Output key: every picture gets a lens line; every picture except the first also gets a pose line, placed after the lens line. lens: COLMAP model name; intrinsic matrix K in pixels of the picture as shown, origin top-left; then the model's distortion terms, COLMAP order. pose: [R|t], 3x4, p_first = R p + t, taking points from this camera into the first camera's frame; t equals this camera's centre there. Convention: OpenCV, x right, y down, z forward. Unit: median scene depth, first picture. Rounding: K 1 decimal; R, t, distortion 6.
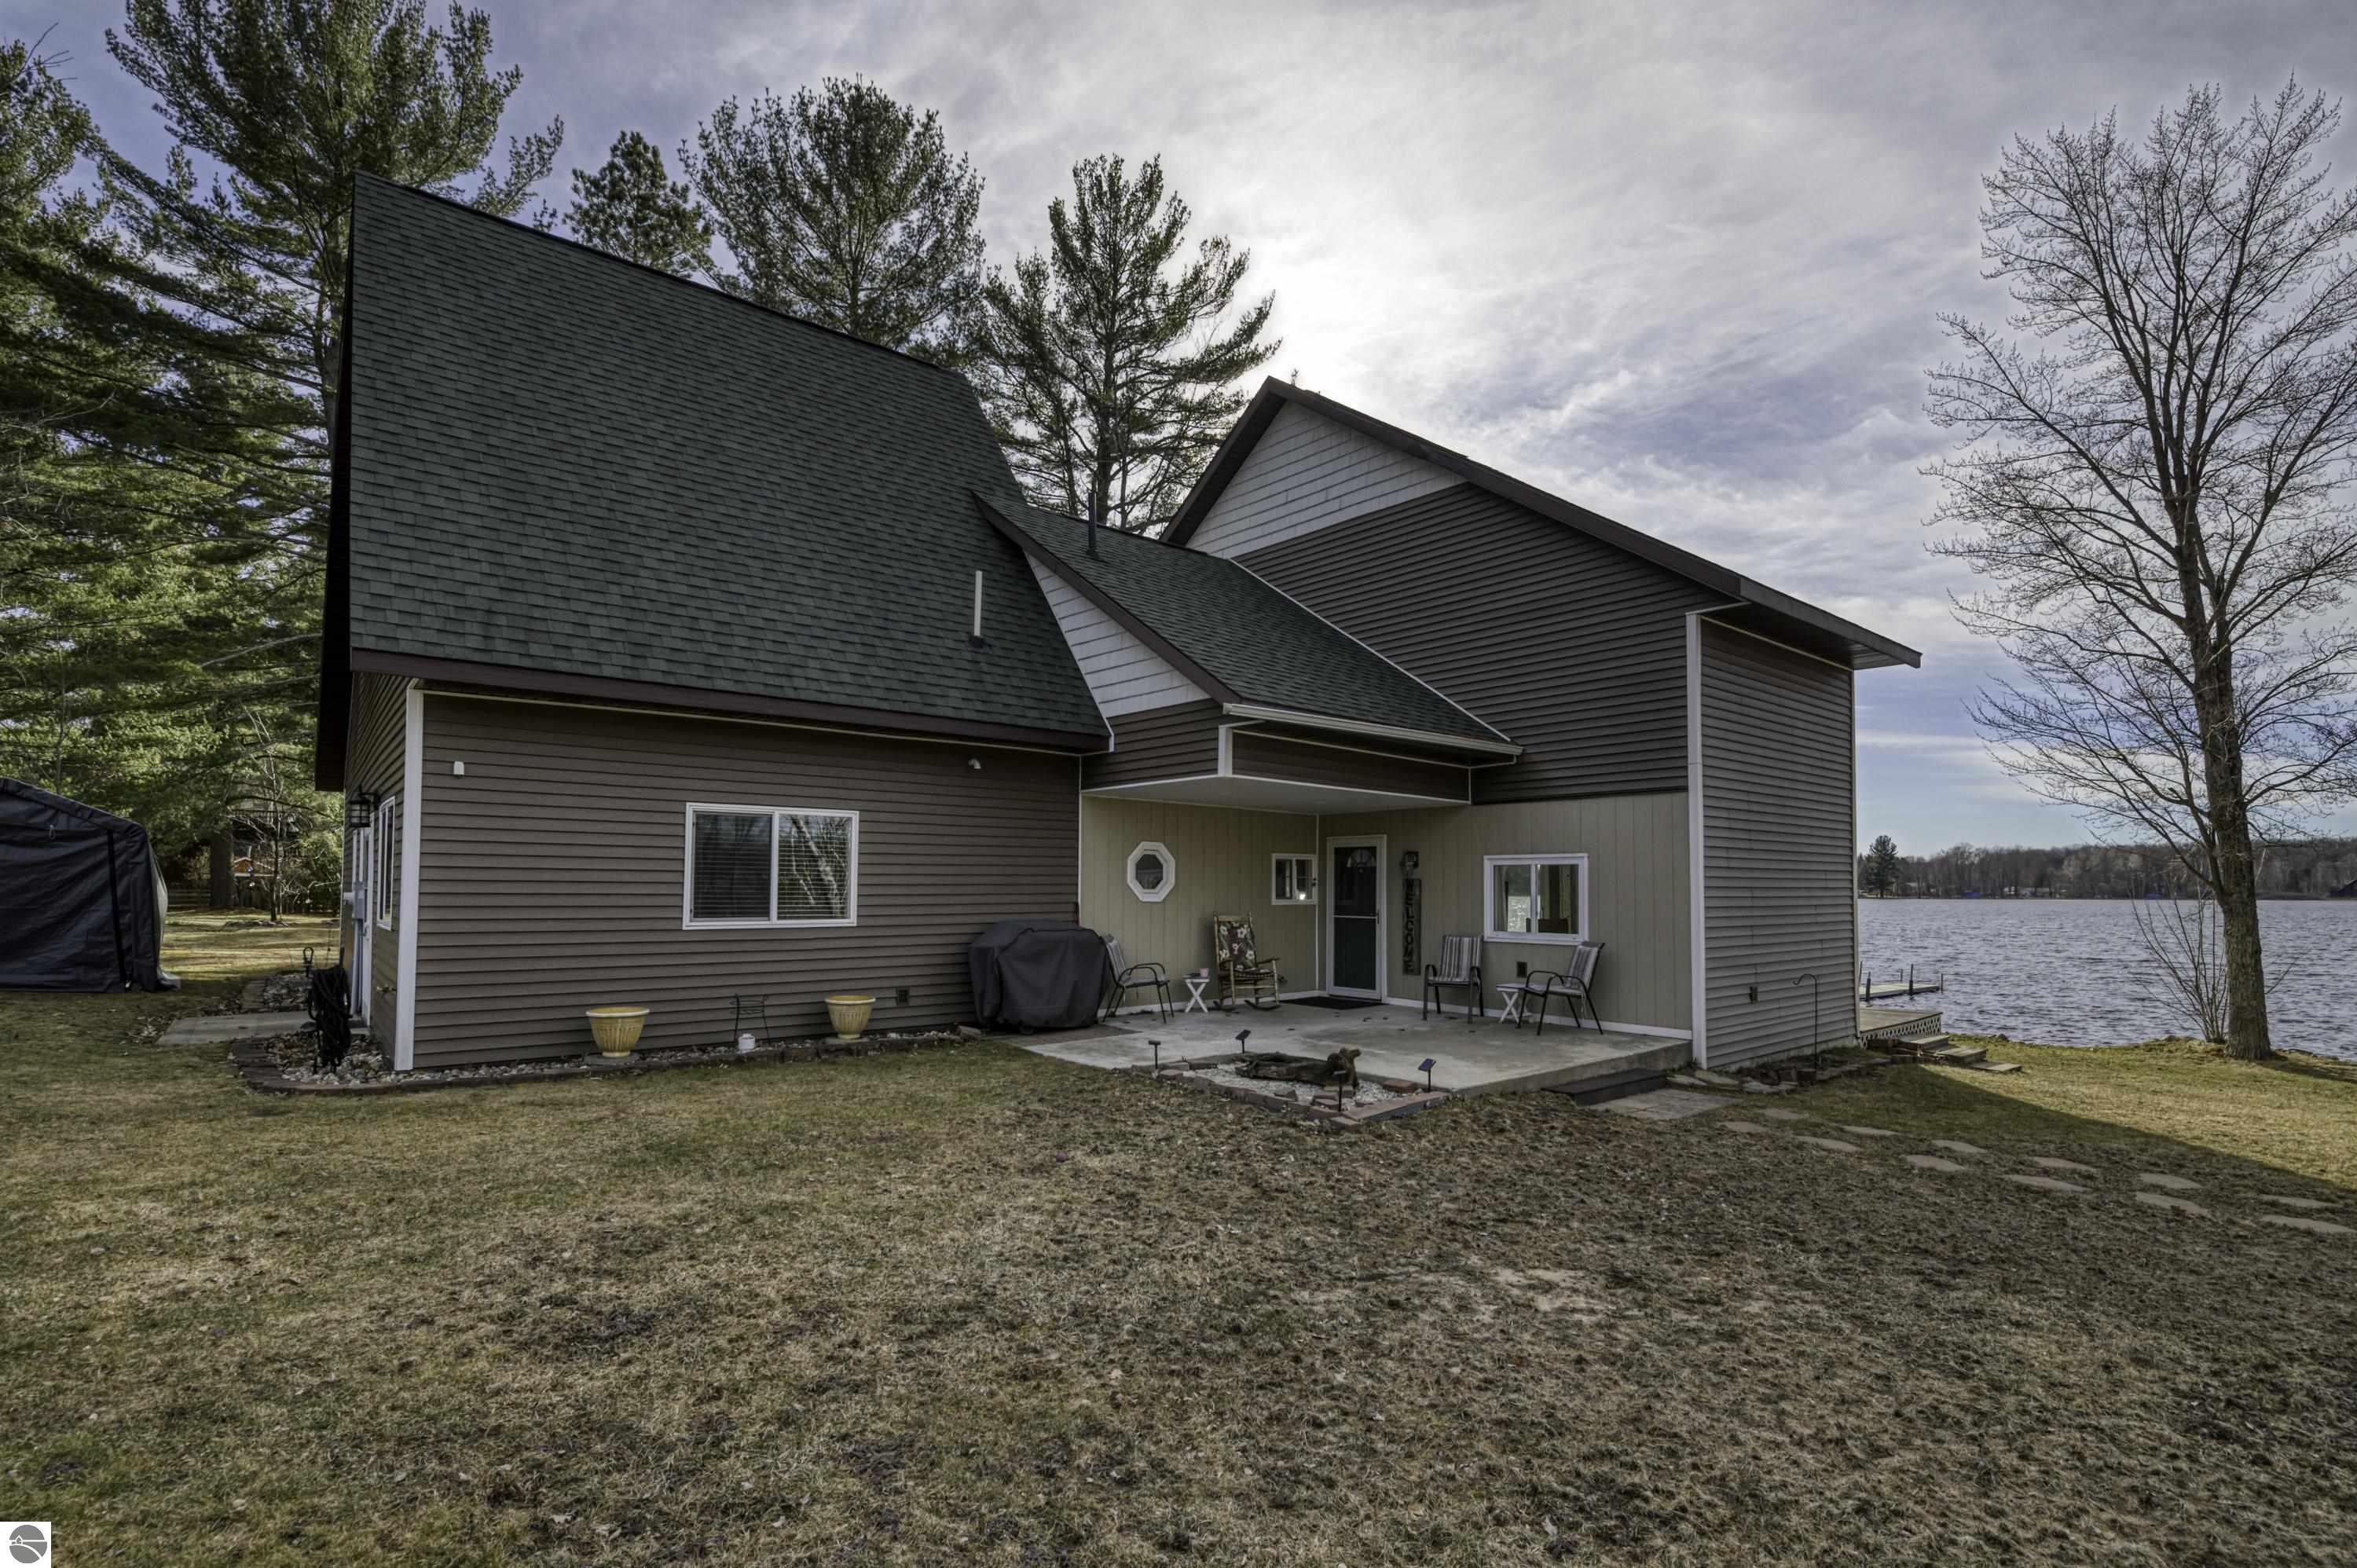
lens RADIAL K [[1108.2, 0, 1214.4], [0, 1108.2, 841.6], [0, 0, 1]] dist [-0.002874, 0.000032]
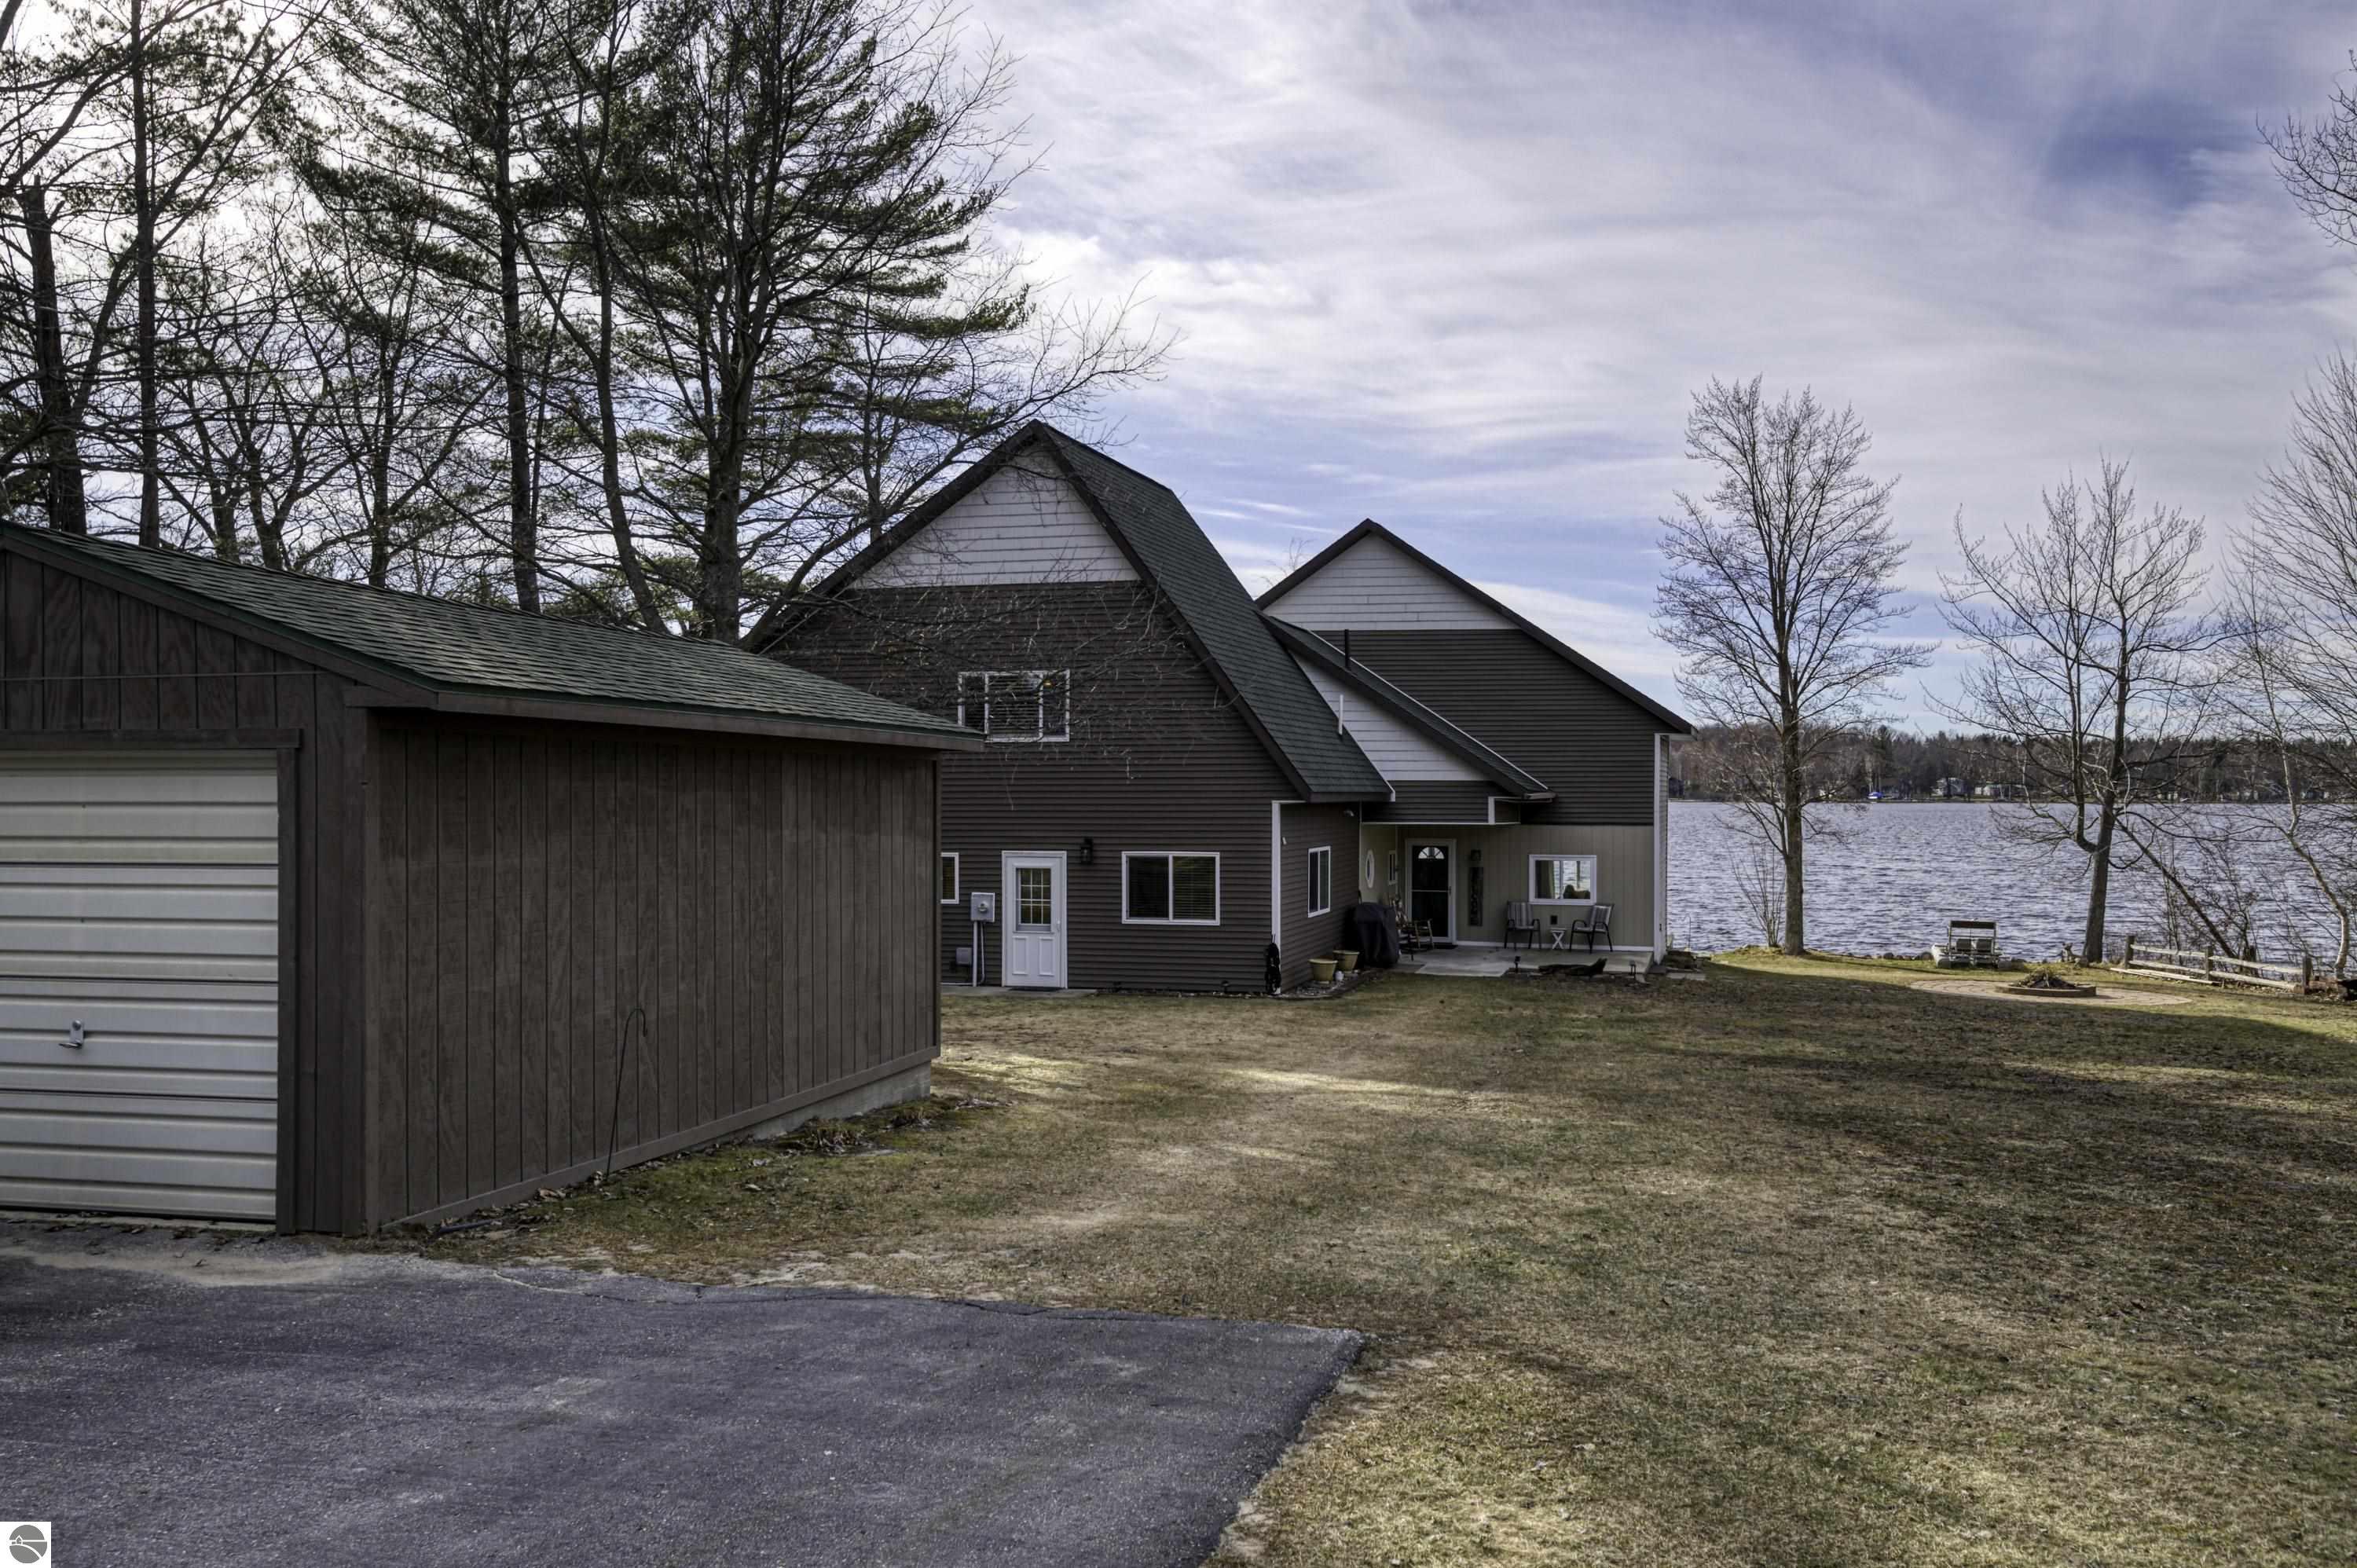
lens RADIAL K [[2368.0, 0, 1190.2], [0, 2368.0, 777.7], [0, 0, 1]] dist [0.021615, 0.000000]
pose [[0.802857, -0.006930, 0.596132, -1.976422], [-0.024862, 0.998673, 0.045094, -0.216493], [-0.595653, -0.051025, 0.801619, -1.352297]]
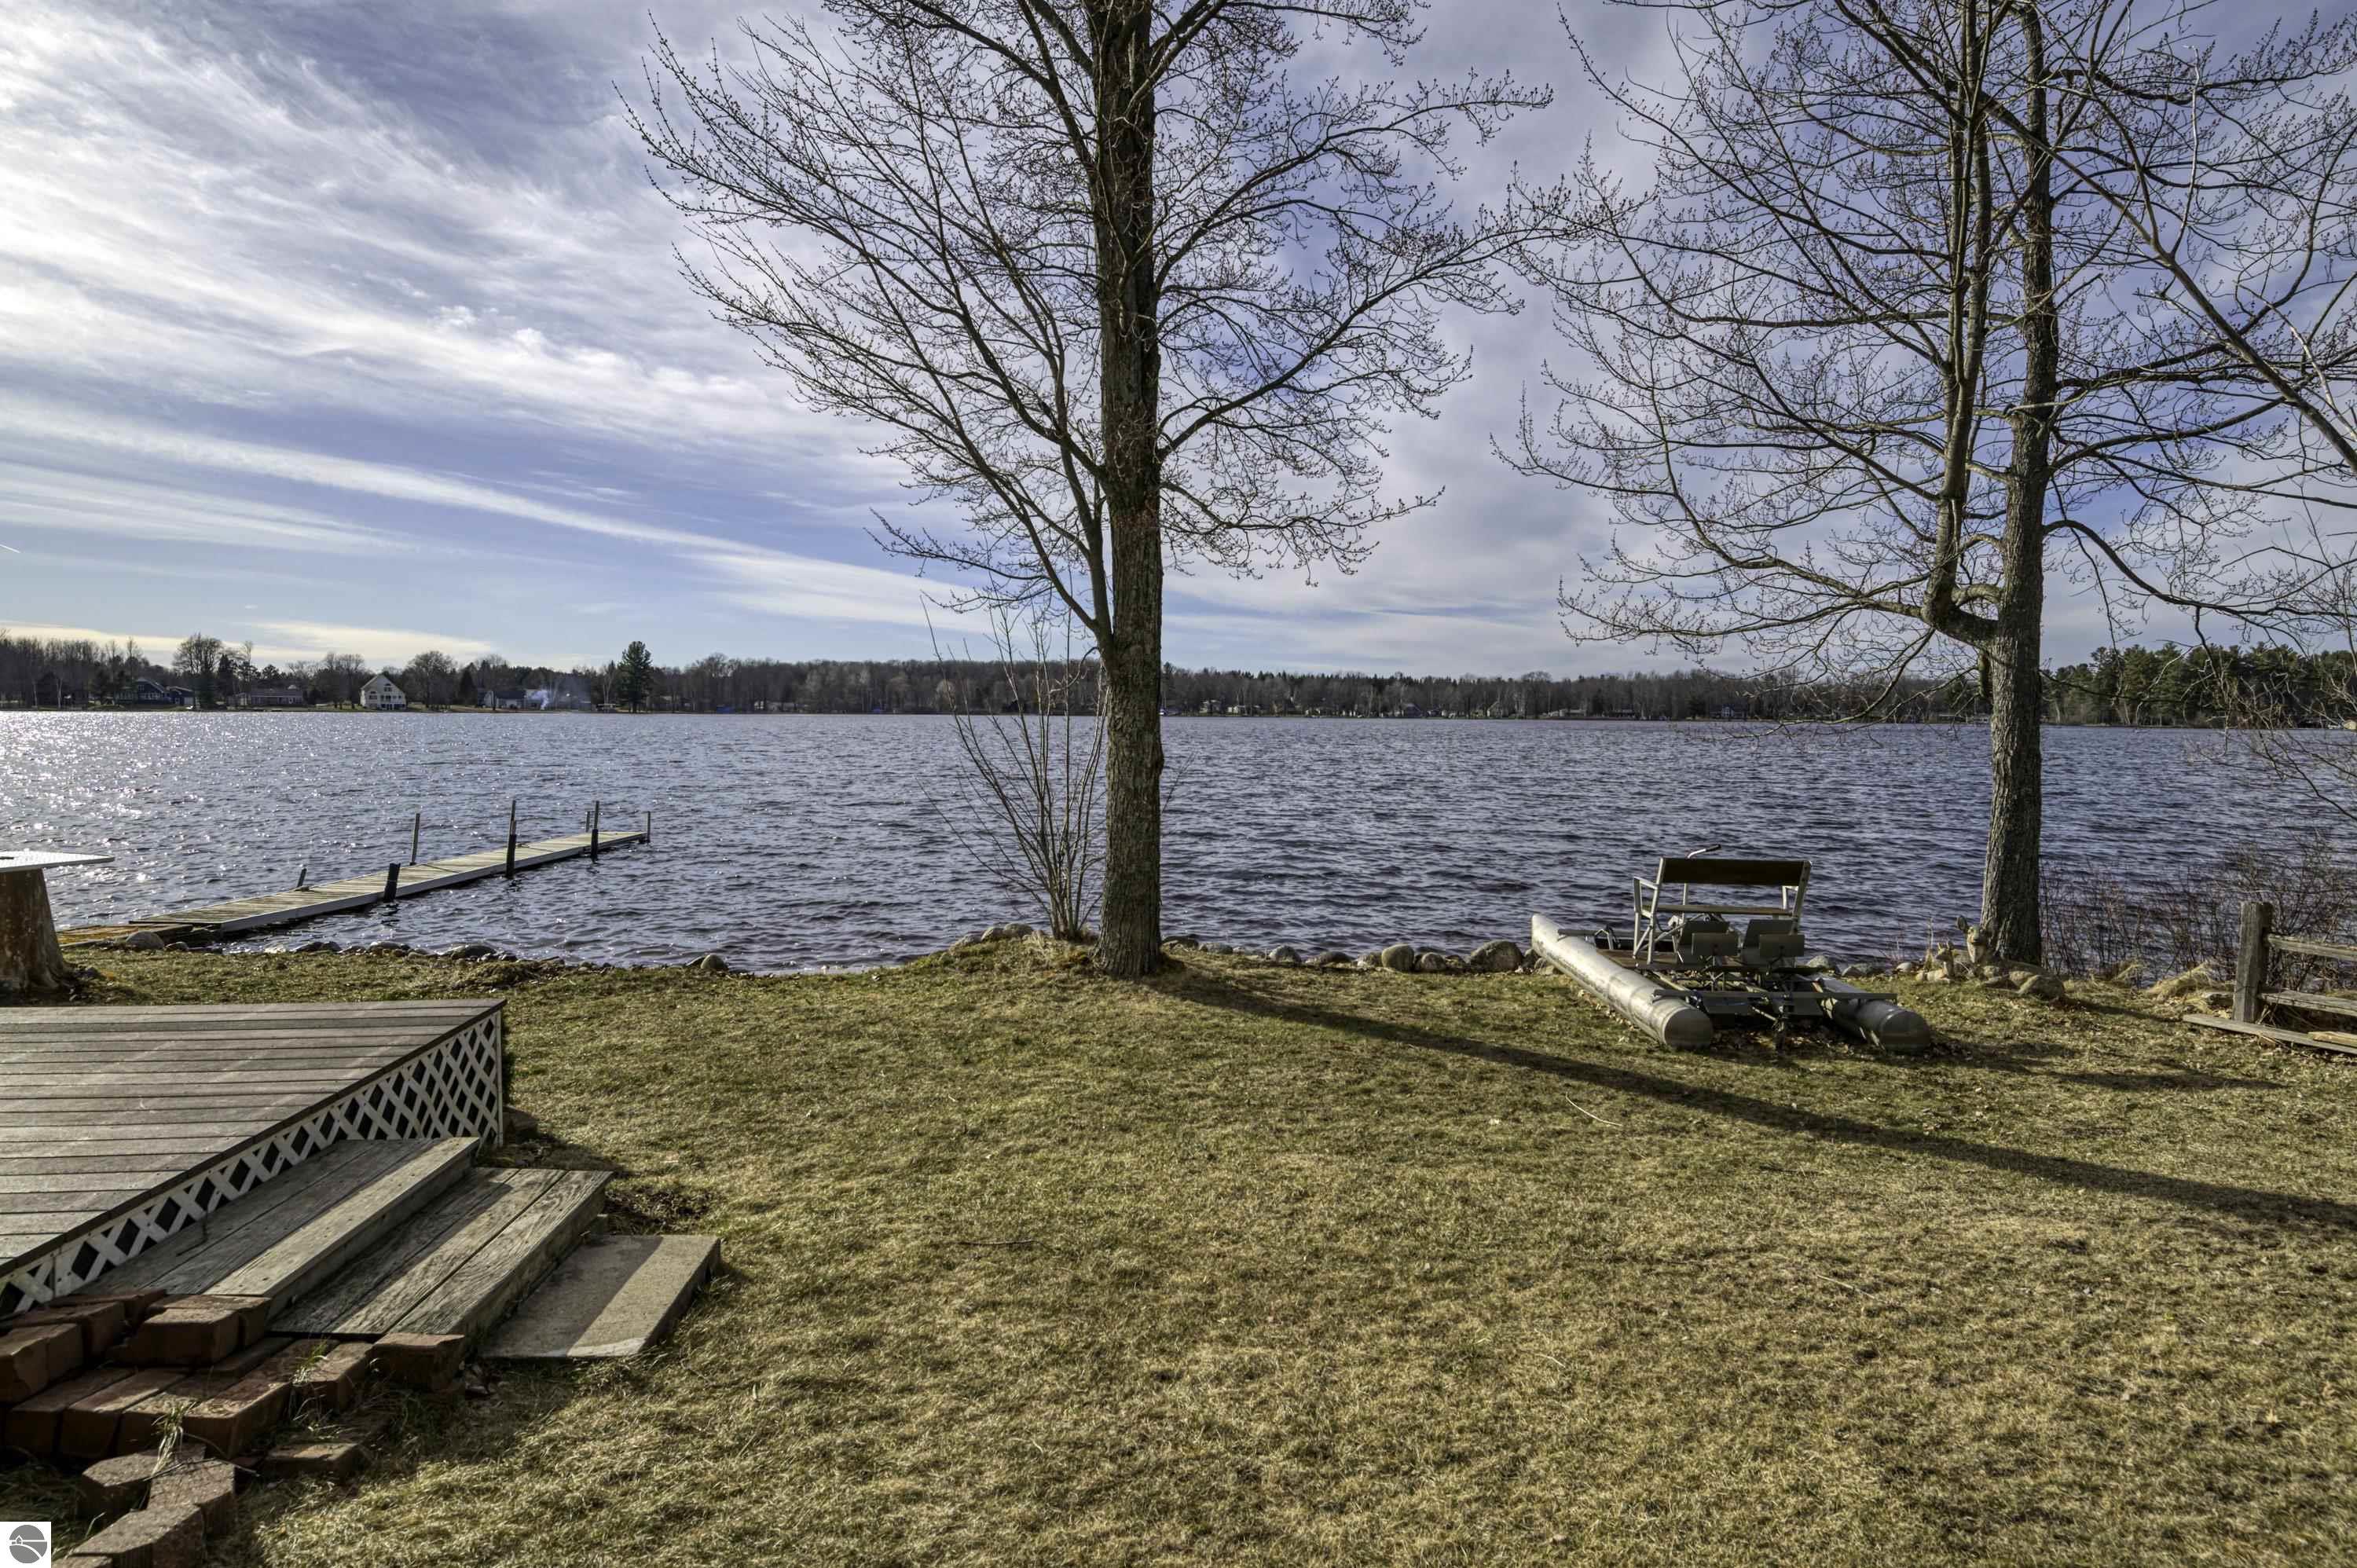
lens RADIAL K [[1225.6, 0, 1194.0], [0, 1225.6, 784.9], [0, 0, 1]] dist [0.007543, 0.000914]
pose [[0.572836, -0.043336, 0.818524, 0.500225], [-0.044397, 0.995495, 0.083777, 0.061366], [-0.818467, -0.084331, 0.568331, 0.667880]]
